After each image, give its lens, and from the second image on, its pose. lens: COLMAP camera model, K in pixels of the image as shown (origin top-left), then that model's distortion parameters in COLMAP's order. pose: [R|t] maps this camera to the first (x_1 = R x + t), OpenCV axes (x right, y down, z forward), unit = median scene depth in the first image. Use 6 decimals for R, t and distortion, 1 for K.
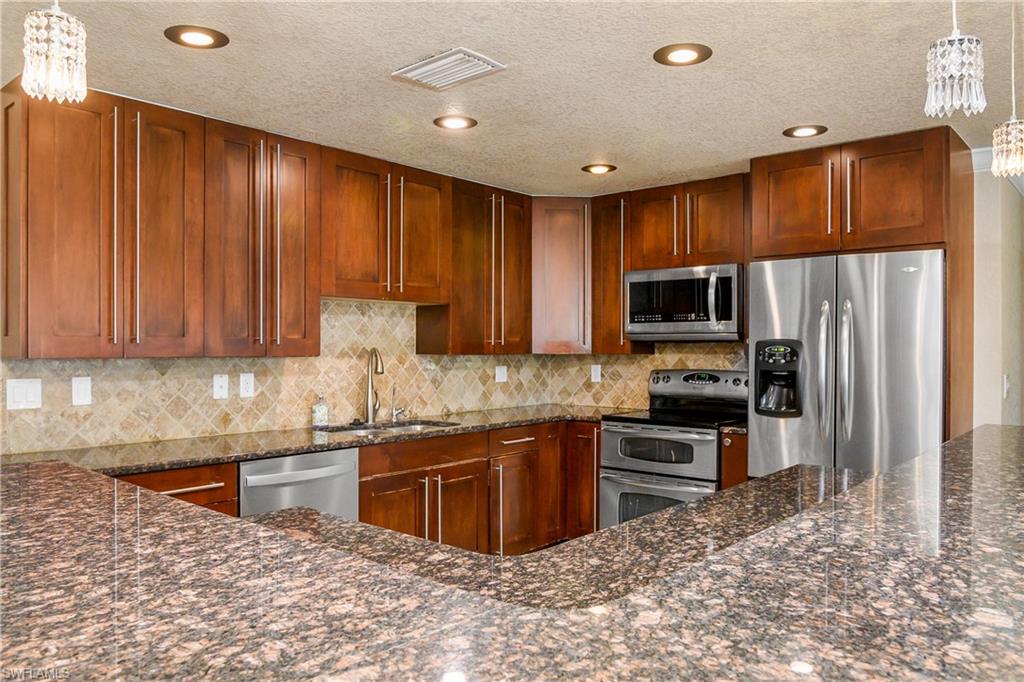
lens RADIAL K [[731.5, 0, 490.1], [0, 731.5, 349.5], [0, 0, 1]] dist [-0.042896, 0.001537]
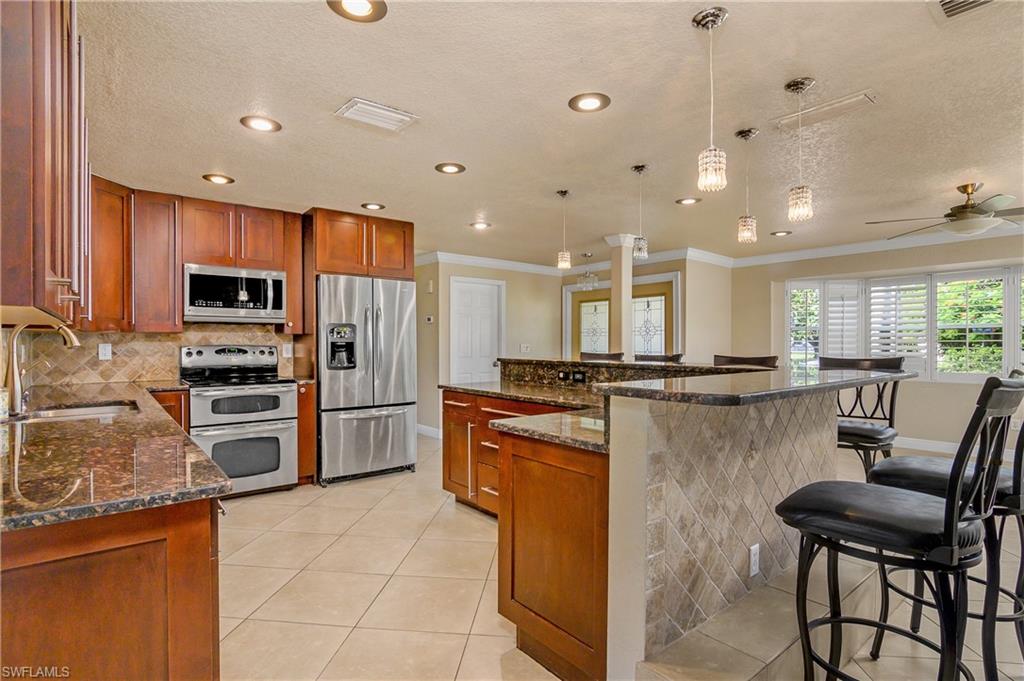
lens RADIAL K [[511.1, 0, 511.1], [0, 511.1, 345.8], [0, 0, 1]] dist [-0.020732, 0.007758]
pose [[0.152886, -0.009260, 0.988200, -0.611649], [0.004225, 0.999953, 0.008716, 0.025697], [-0.988235, 0.002843, 0.152918, 0.386046]]
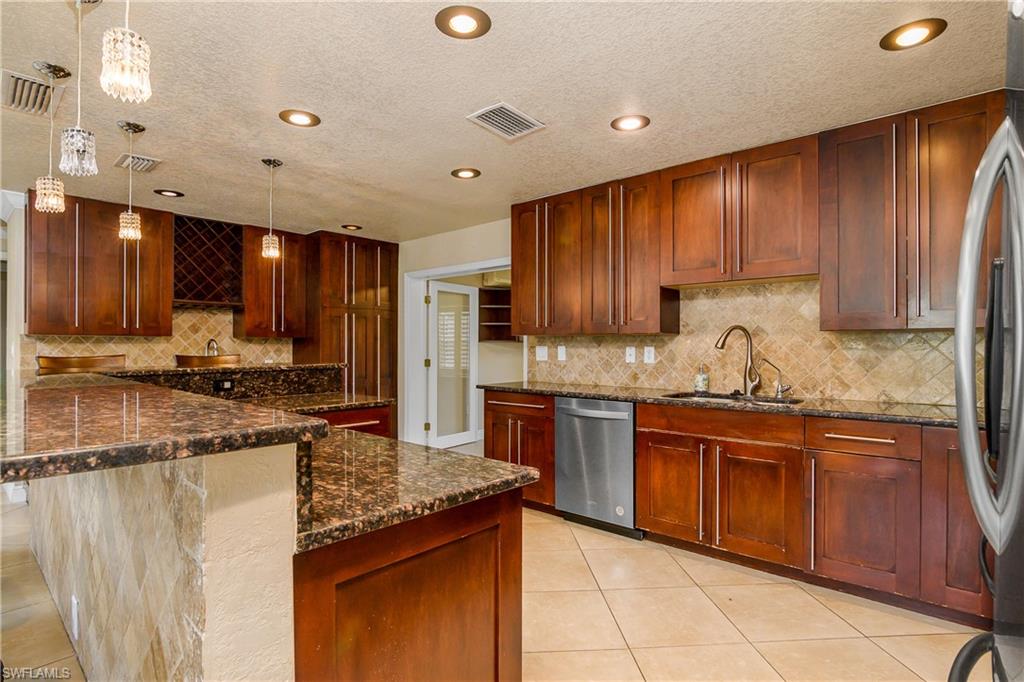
lens RADIAL K [[511.1, 0, 507.9], [0, 511.1, 344.0], [0, 0, 1]] dist [-0.020732, 0.007758]
pose [[-0.000133, -0.003620, -0.999993, 0.576004], [-0.004852, 0.999982, -0.003619, 0.028452], [0.999988, 0.004851, -0.000150, 0.627416]]
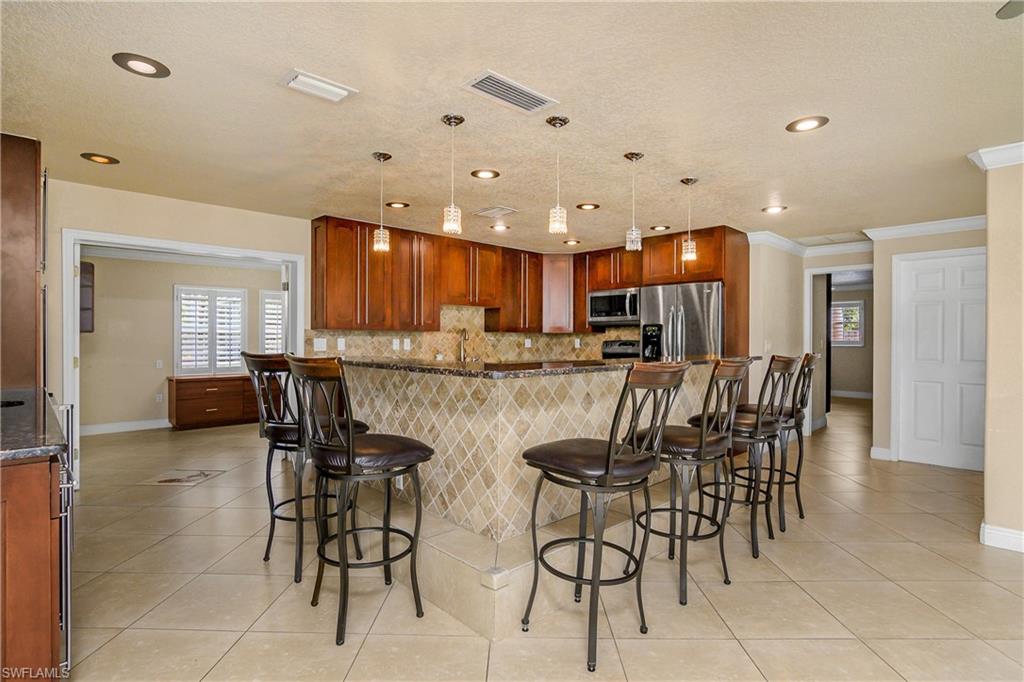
lens RADIAL K [[511.1, 0, 505.6], [0, 511.1, 338.8], [0, 0, 1]] dist [-0.020732, 0.007758]
pose [[0.997284, 0.003036, -0.073591, 0.068356], [-0.003218, 0.999992, -0.002350, 0.030710], [0.073583, 0.002580, 0.997286, -0.457669]]
